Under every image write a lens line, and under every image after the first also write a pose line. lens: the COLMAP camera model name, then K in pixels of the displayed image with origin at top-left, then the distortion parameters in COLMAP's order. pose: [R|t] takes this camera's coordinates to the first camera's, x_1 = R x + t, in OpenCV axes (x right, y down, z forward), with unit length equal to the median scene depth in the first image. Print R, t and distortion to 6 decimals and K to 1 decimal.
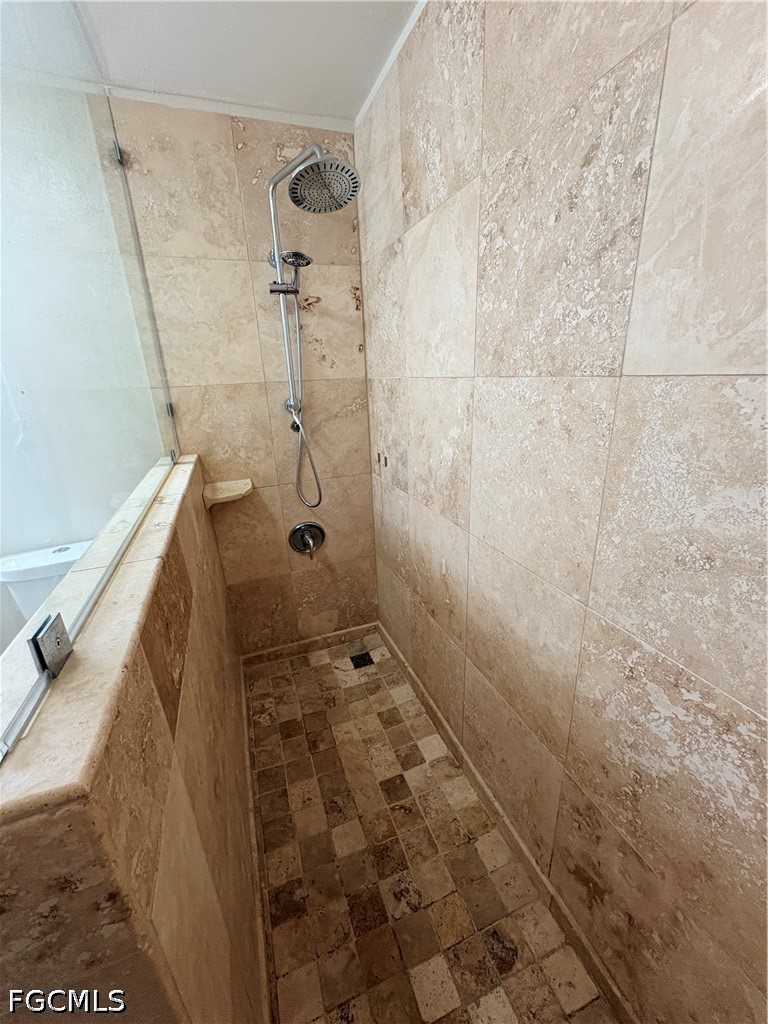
lens RADIAL K [[404.7, 0, 384.0], [0, 404.7, 512.0], [0, 0, 1]] dist [0.001307, 0.000139]
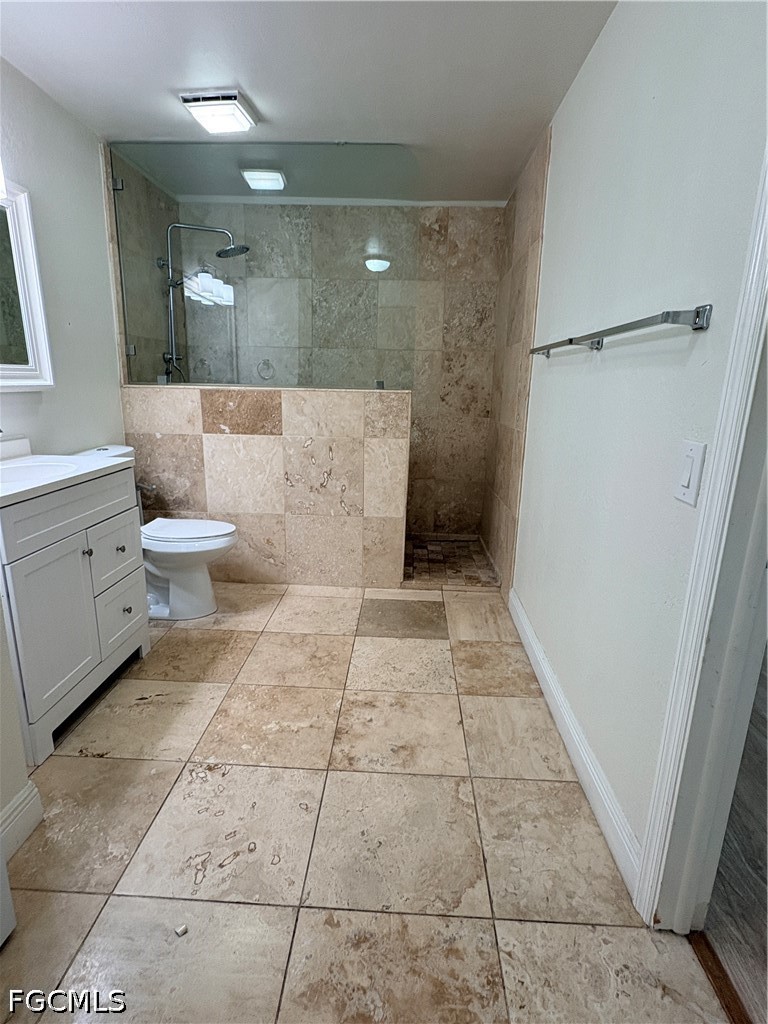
lens RADIAL K [[531.4, 0, 384.0], [0, 531.4, 512.0], [0, 0, 1]] dist [-0.000025, 0.000479]
pose [[0.402267, -0.167200, 0.900125, -2.686191], [0.260376, 0.963476, 0.062605, 0.557613], [-0.877716, 0.209187, 0.431110, -0.619572]]
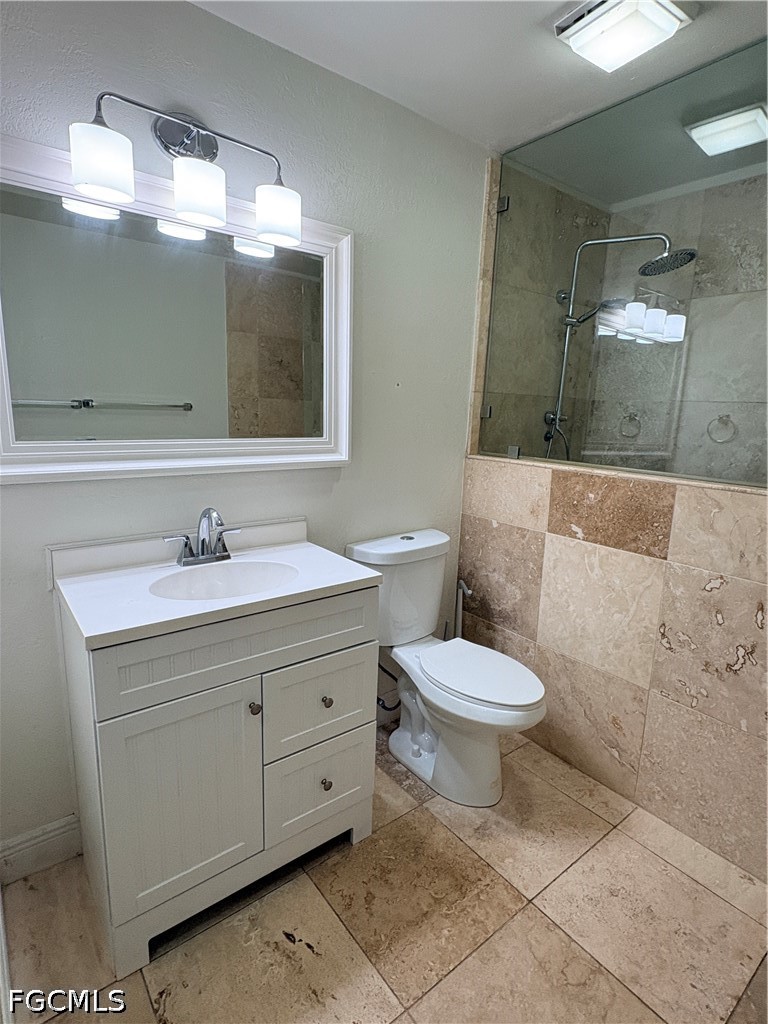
lens RADIAL K [[531.4, 0, 384.0], [0, 531.4, 512.0], [0, 0, 1]] dist [-0.000025, 0.000479]
pose [[0.954557, 0.019983, 0.297359, -1.696708], [0.021110, 0.990710, -0.134343, 0.282572], [-0.297281, 0.134515, 0.945267, -0.333998]]
